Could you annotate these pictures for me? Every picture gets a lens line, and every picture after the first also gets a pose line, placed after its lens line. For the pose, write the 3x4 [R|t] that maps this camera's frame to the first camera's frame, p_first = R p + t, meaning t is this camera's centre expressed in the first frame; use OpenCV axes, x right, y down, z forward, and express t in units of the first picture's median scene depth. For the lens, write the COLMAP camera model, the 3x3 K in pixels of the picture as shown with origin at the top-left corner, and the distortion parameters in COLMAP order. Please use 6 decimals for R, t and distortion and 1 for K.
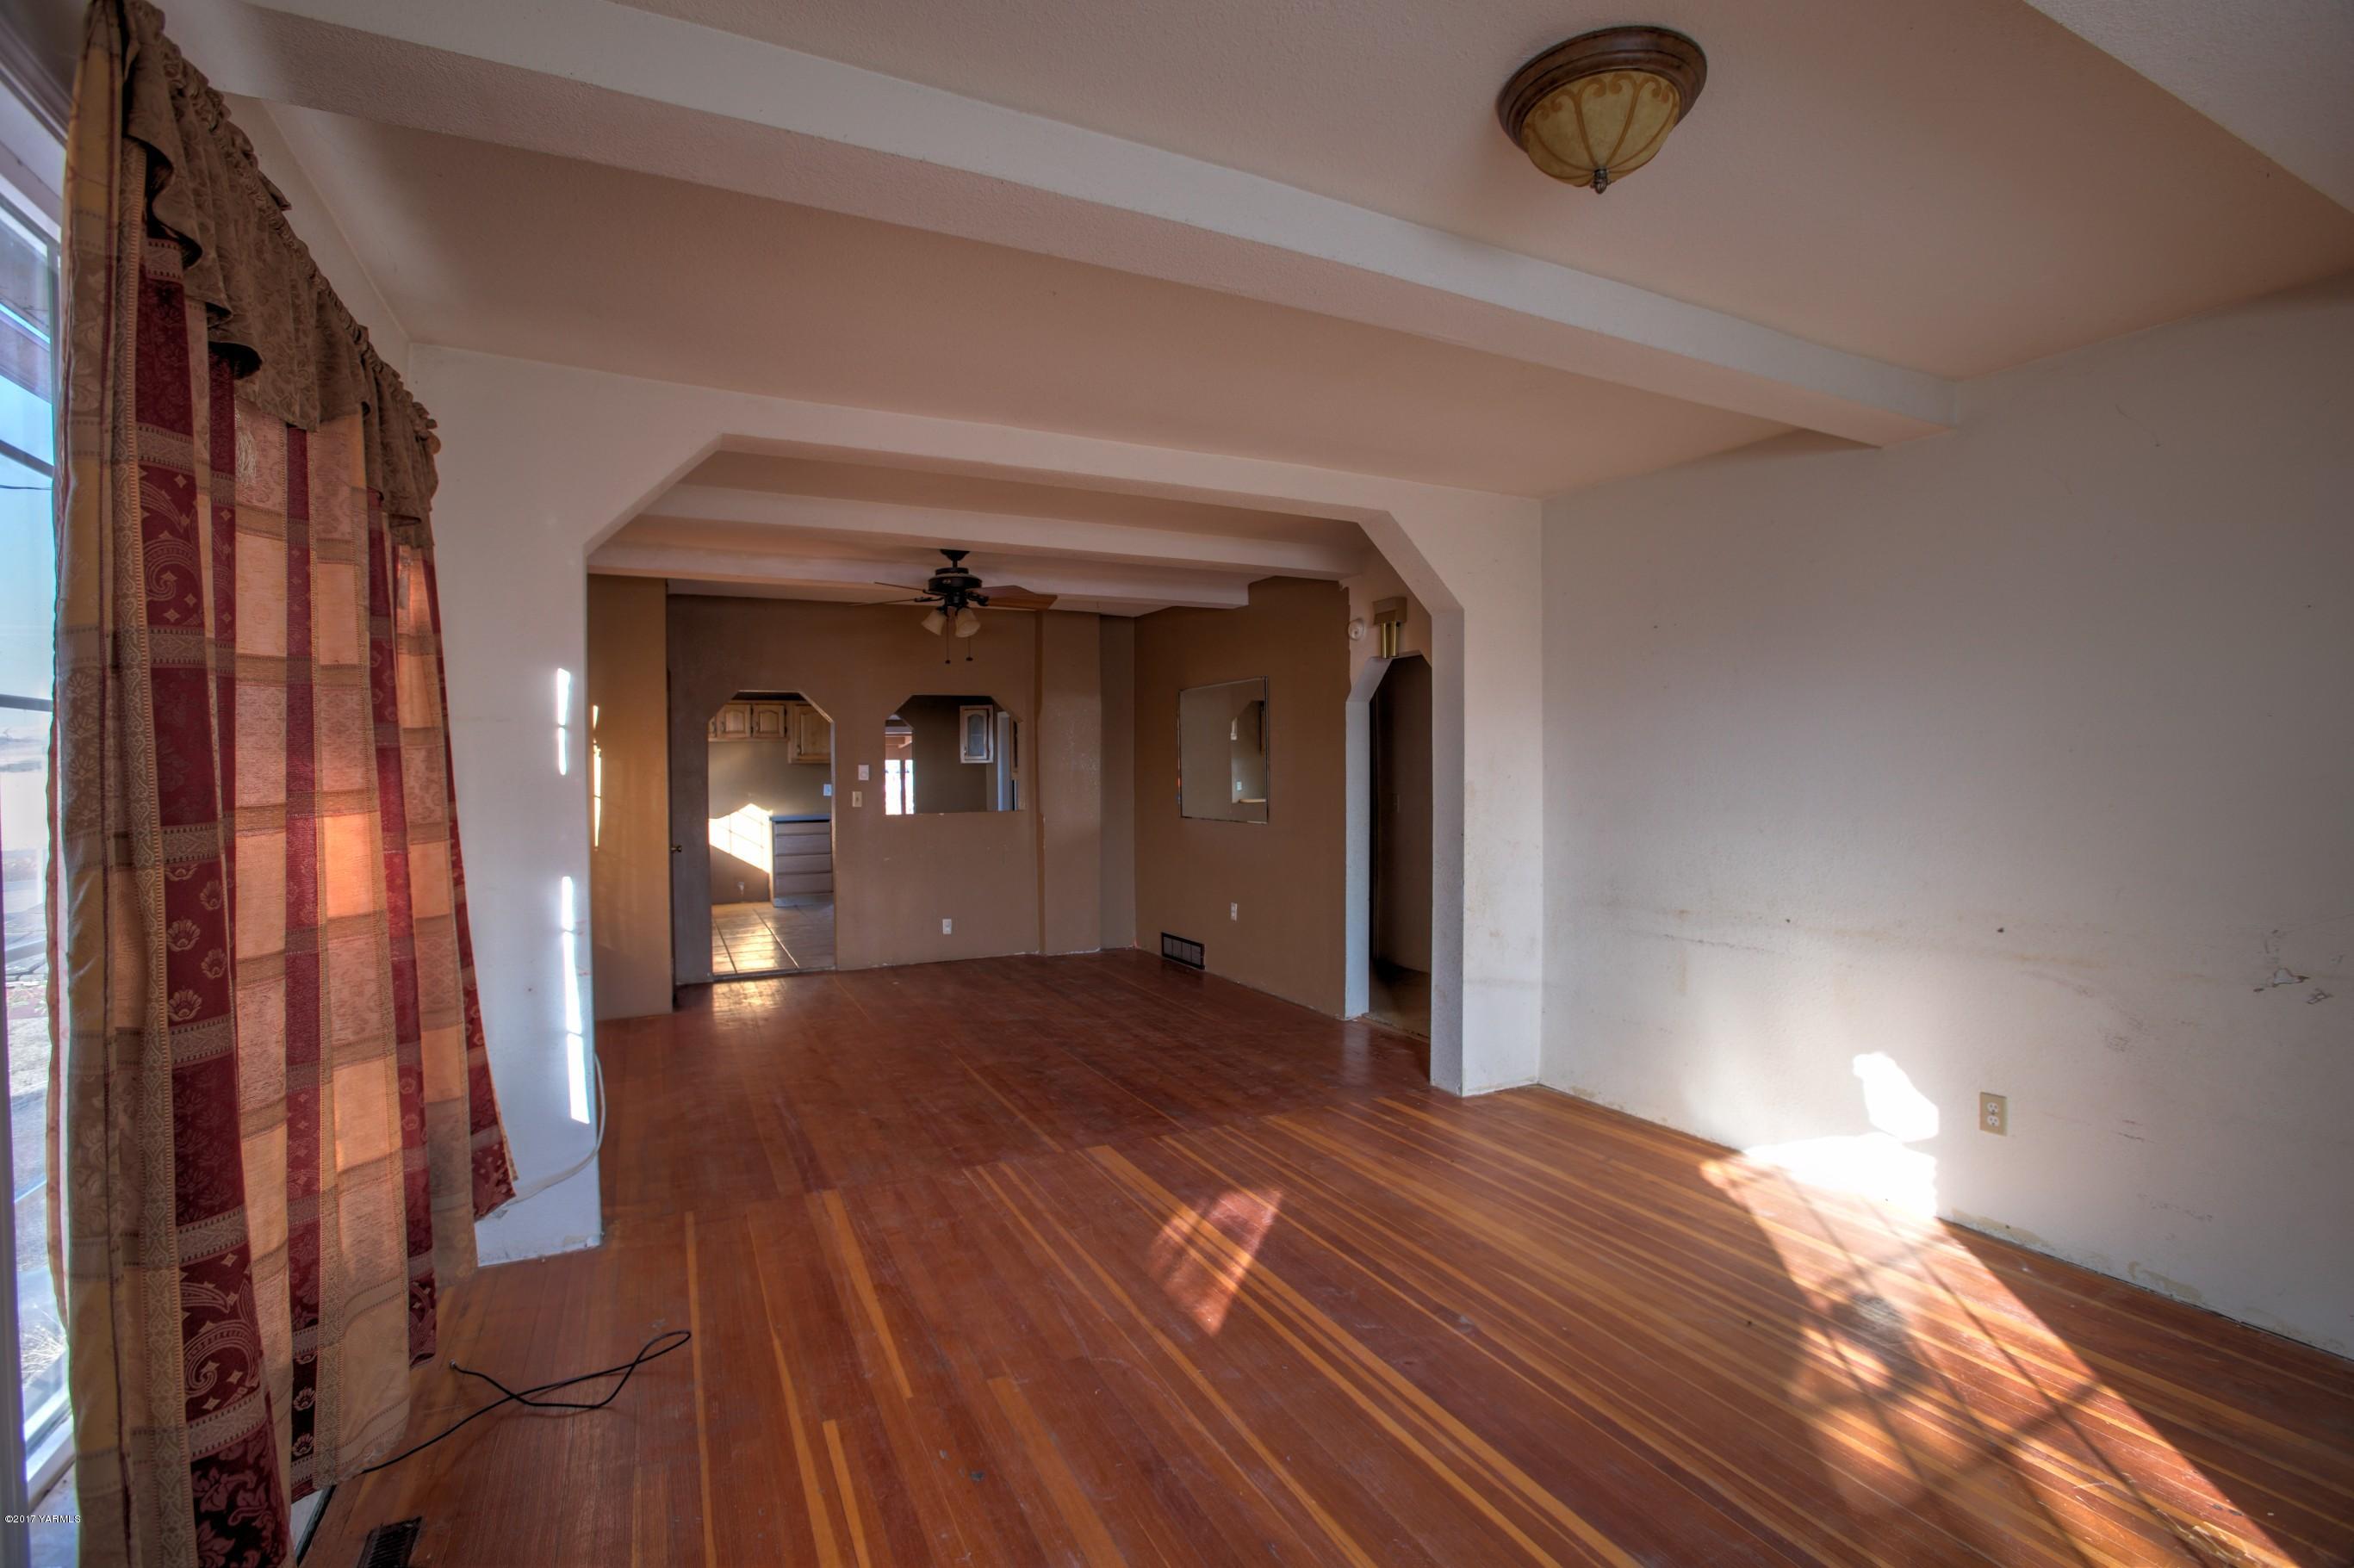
lens RADIAL K [[1081.5, 0, 1156.4], [0, 1081.5, 791.7], [0, 0, 1]] dist [-0.061586, 0.021615]
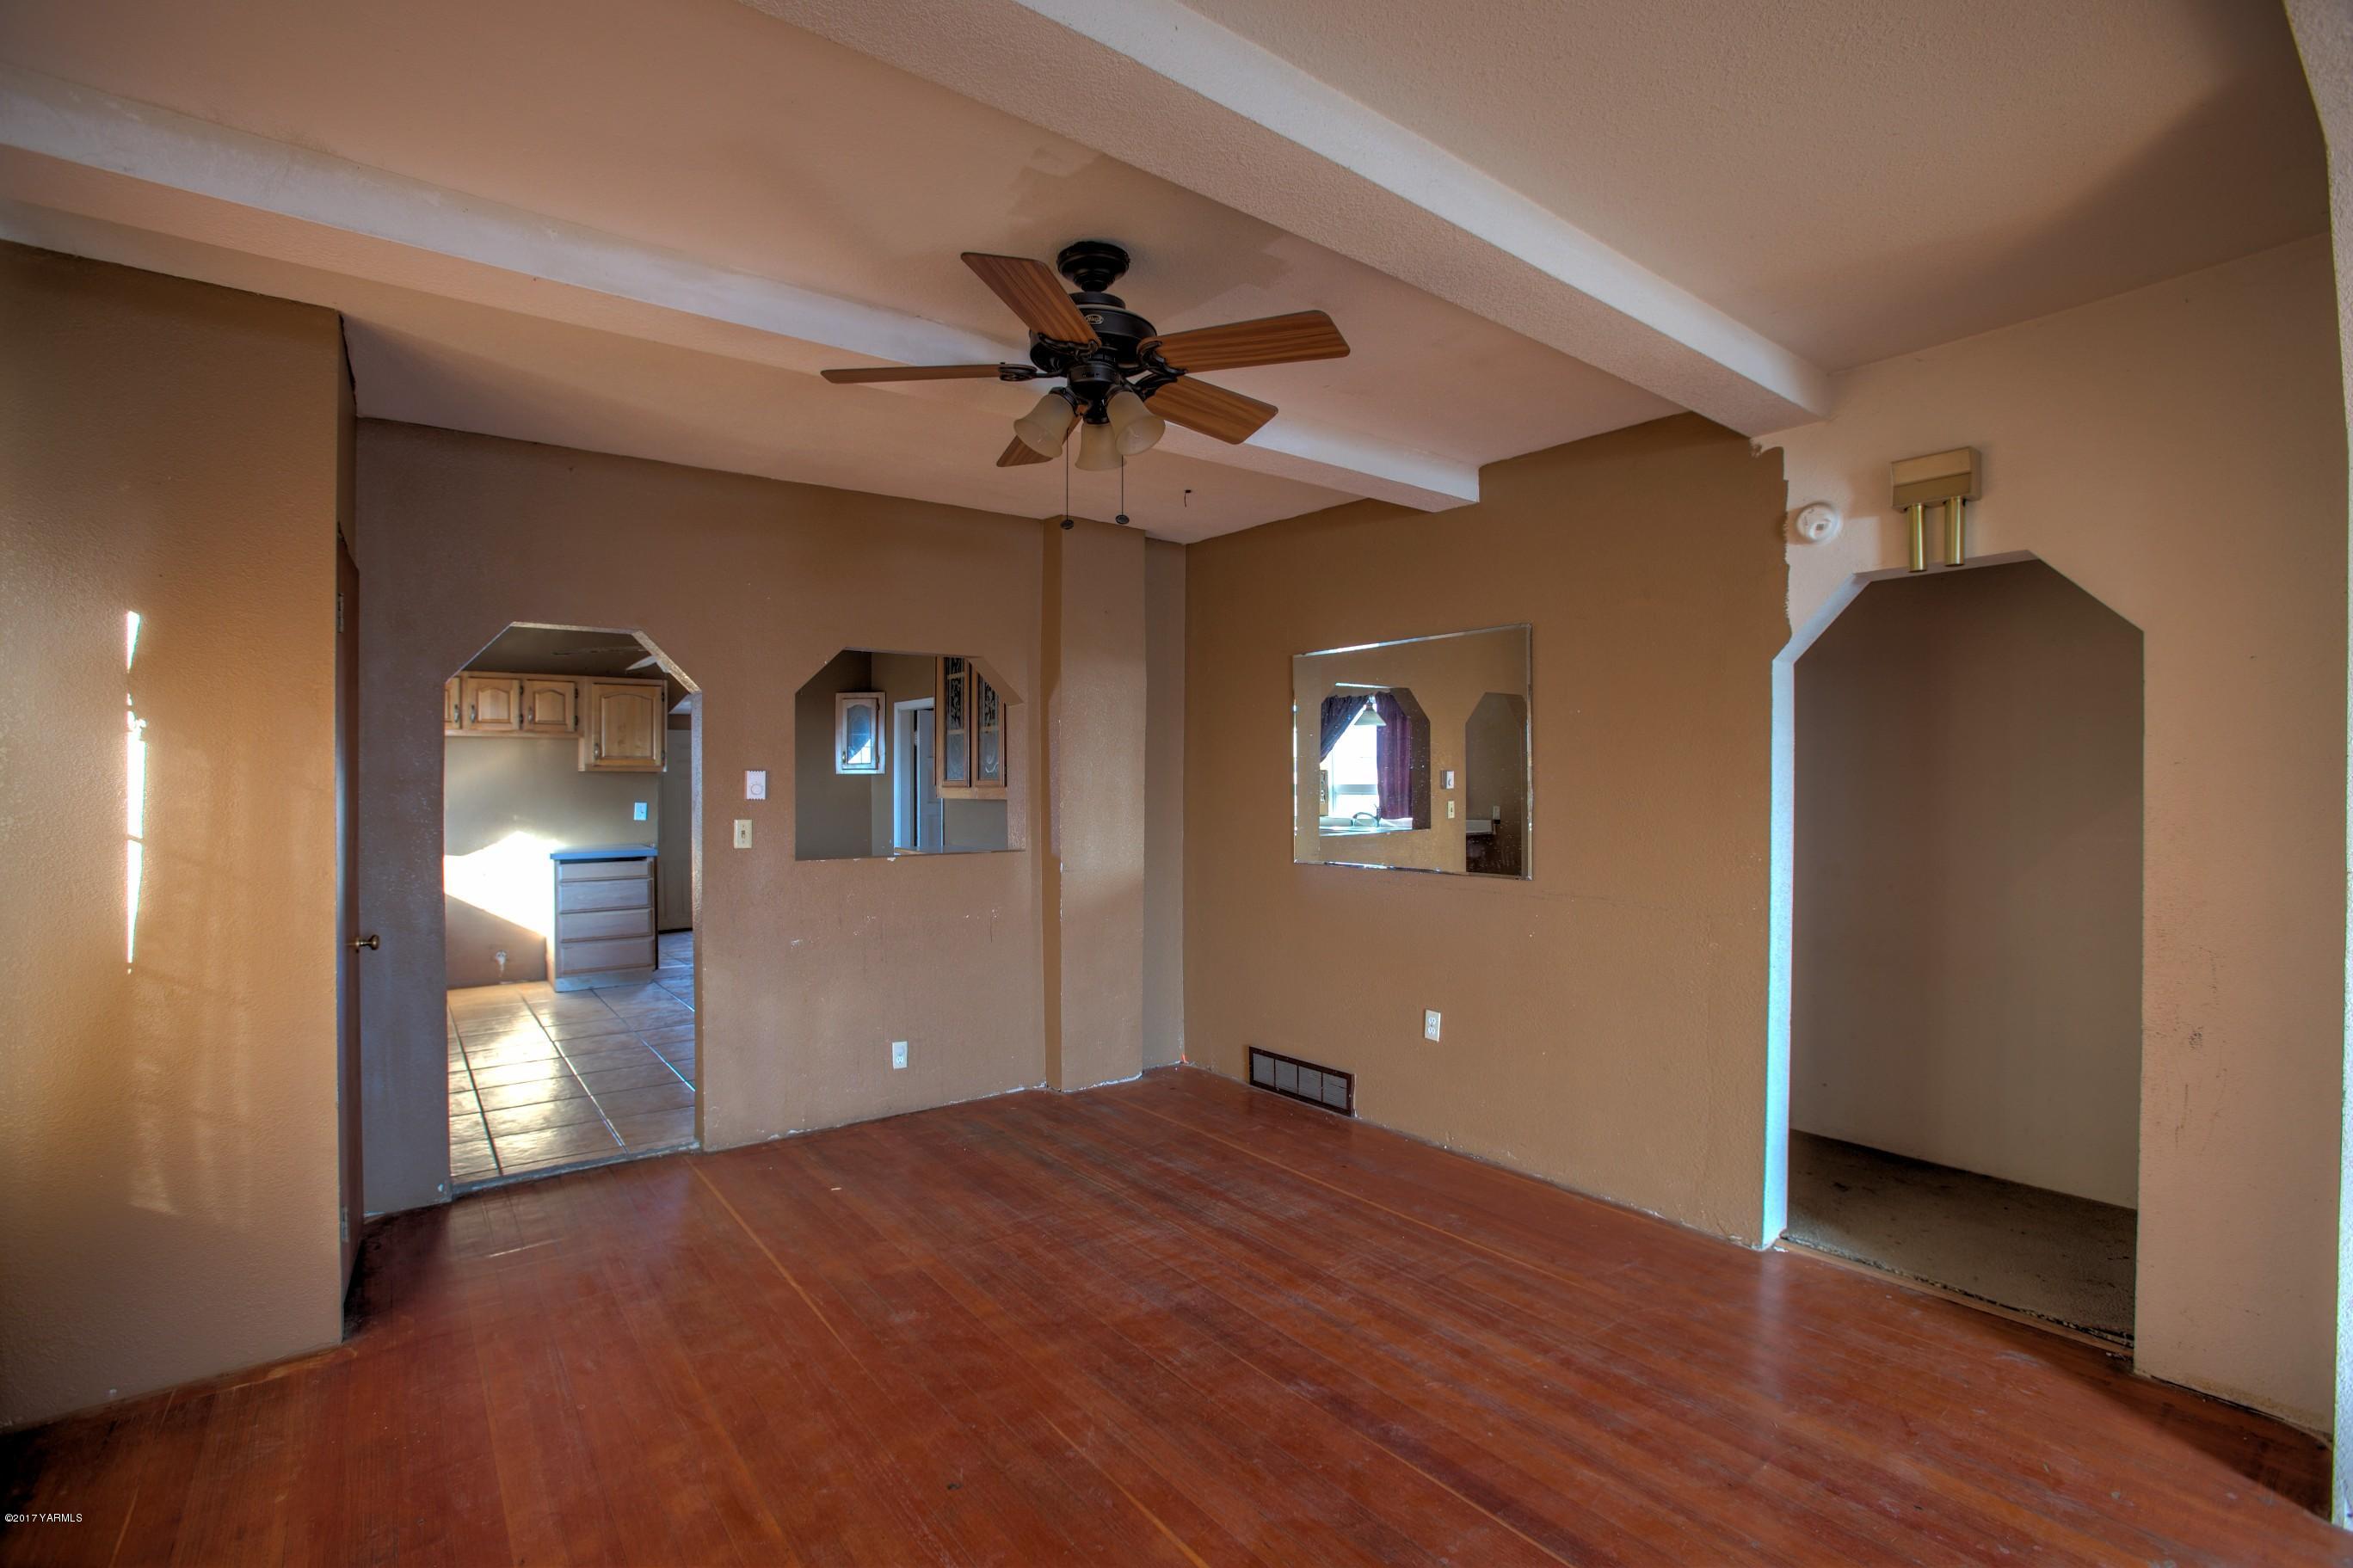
lens RADIAL K [[1081.1, 0, 1168.2], [0, 1081.1, 788.4], [0, 0, 1]] dist [-0.061586, 0.021615]
pose [[0.979512, 0.006720, 0.201275, -0.168897], [-0.002916, 0.999812, -0.019193, -0.006068], [-0.201366, 0.018212, 0.979347, 0.407456]]
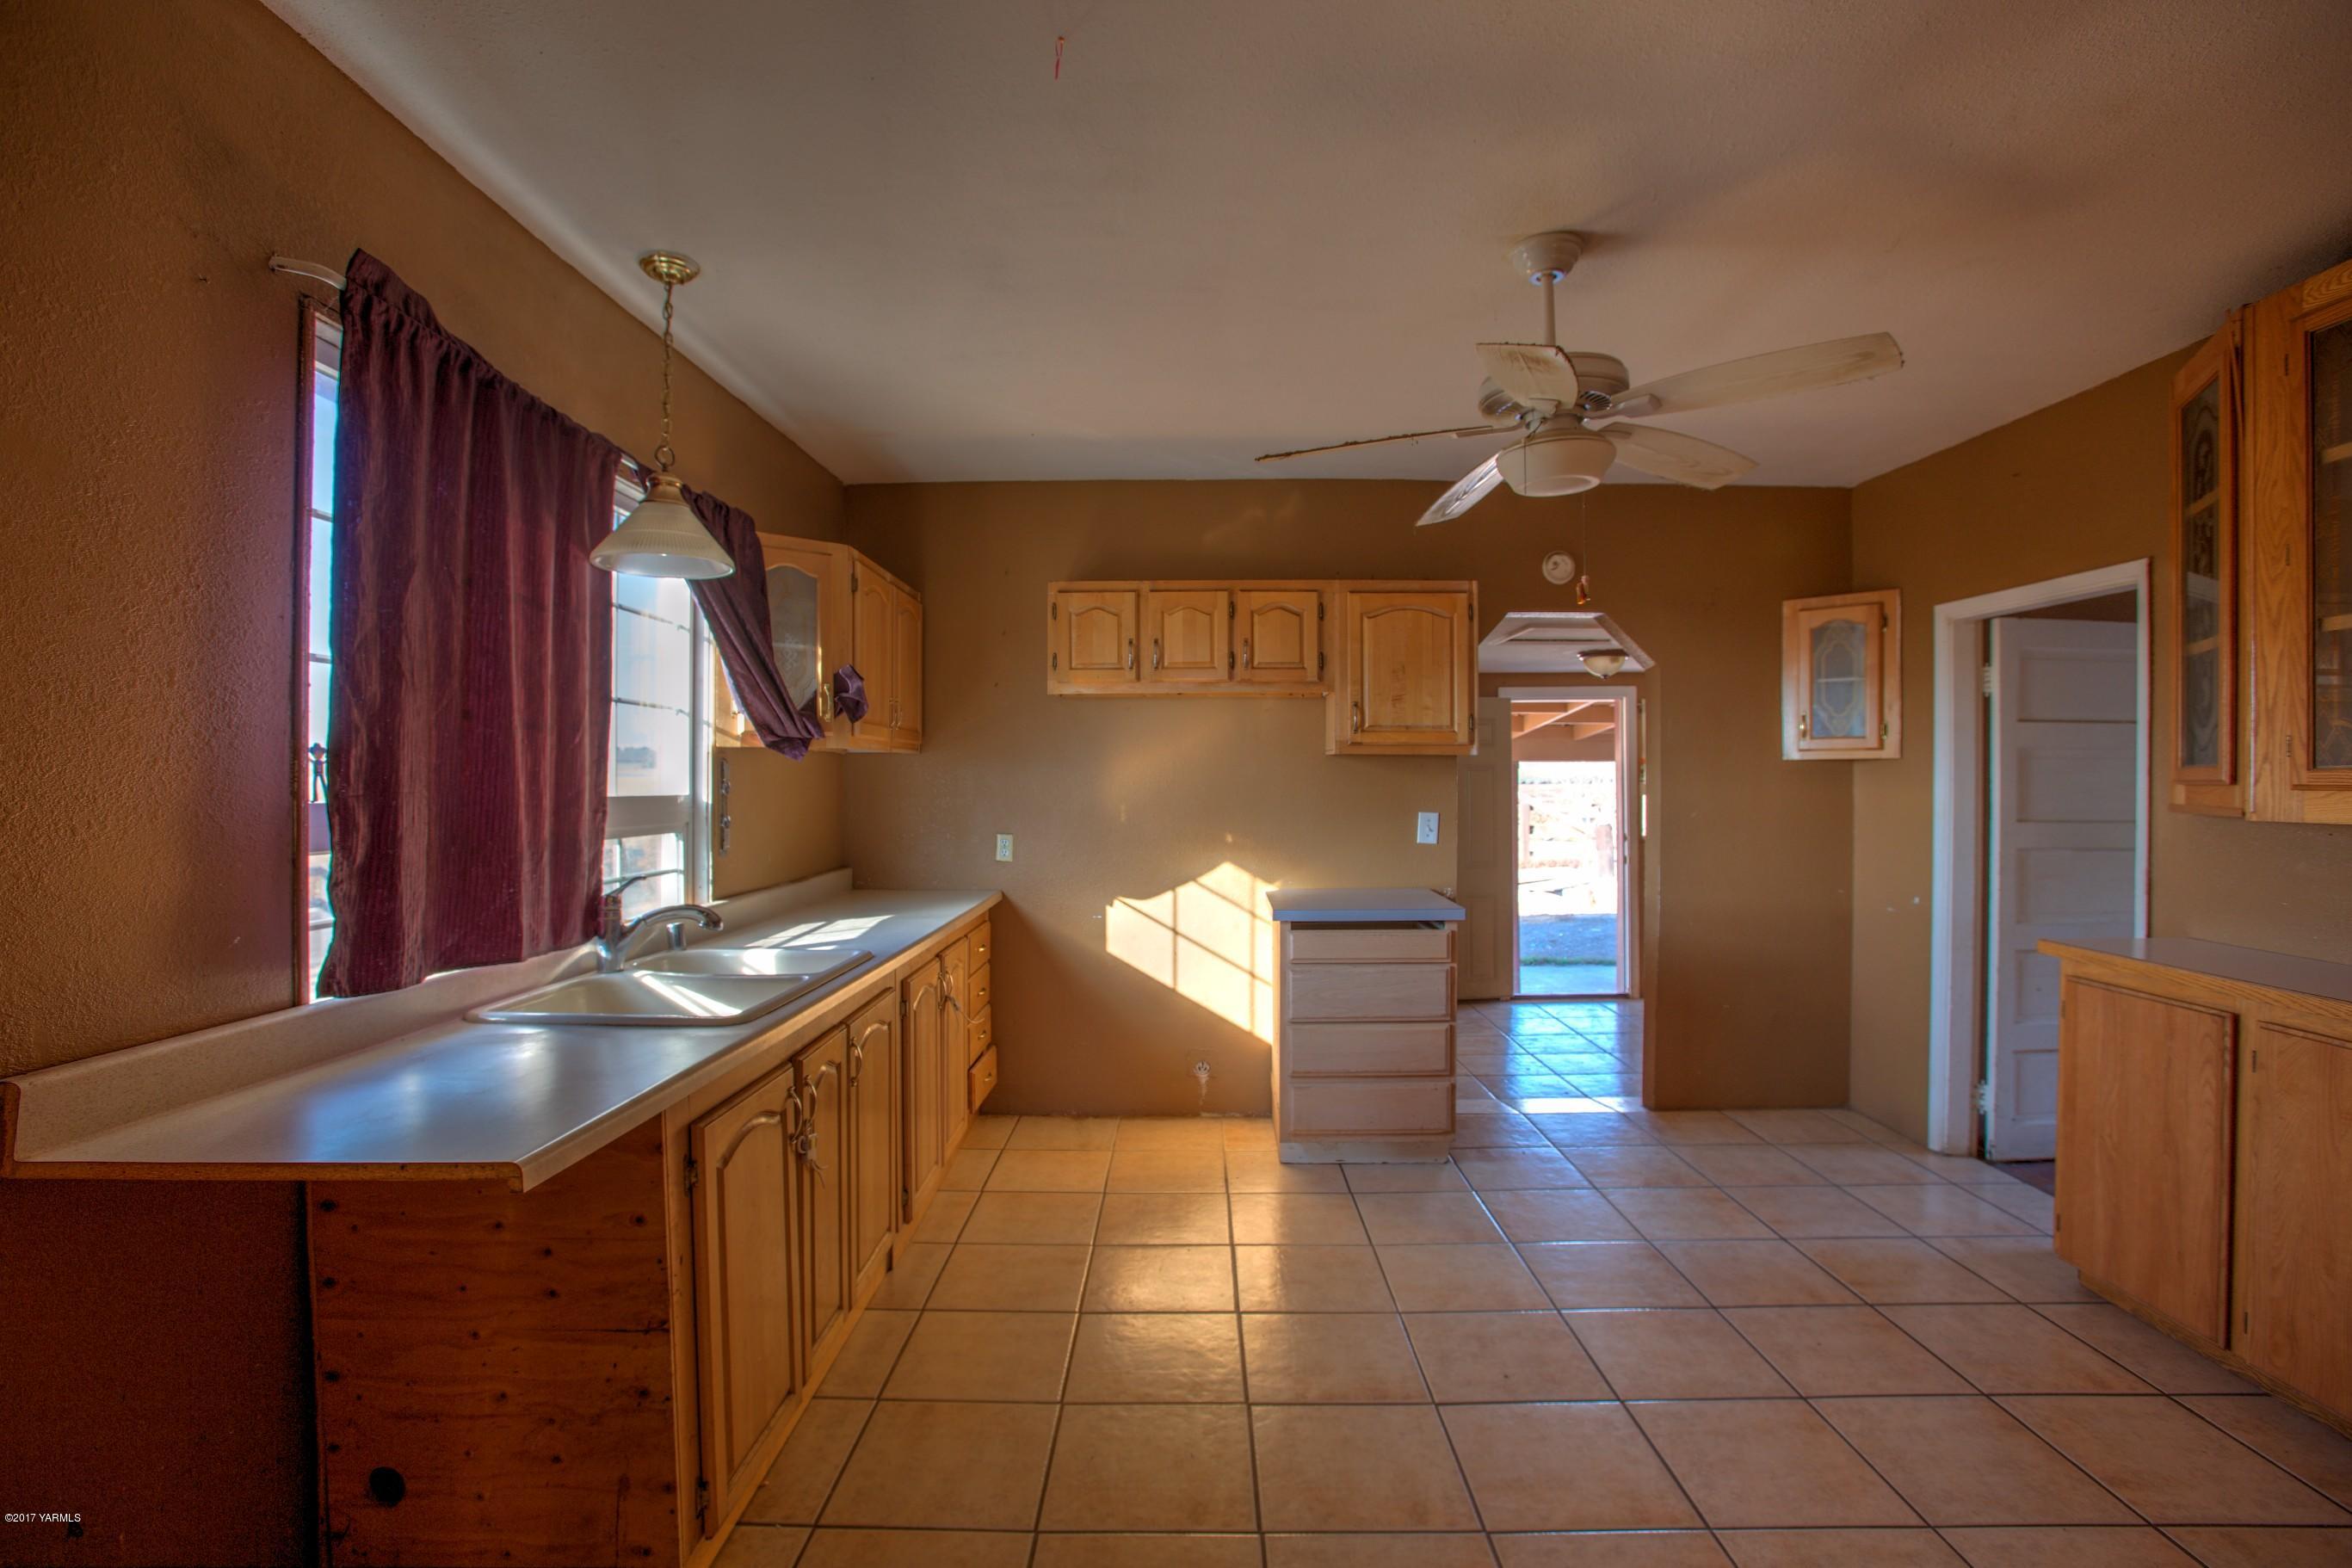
lens RADIAL K [[1080.7, 0, 1178.0], [0, 1080.7, 792.9], [0, 0, 1]] dist [-0.061586, 0.021615]
pose [[0.900751, 0.014750, -0.434085, -0.322464], [-0.018852, 0.999809, -0.005146, -0.014886], [0.433926, 0.012818, 0.900857, 0.914326]]
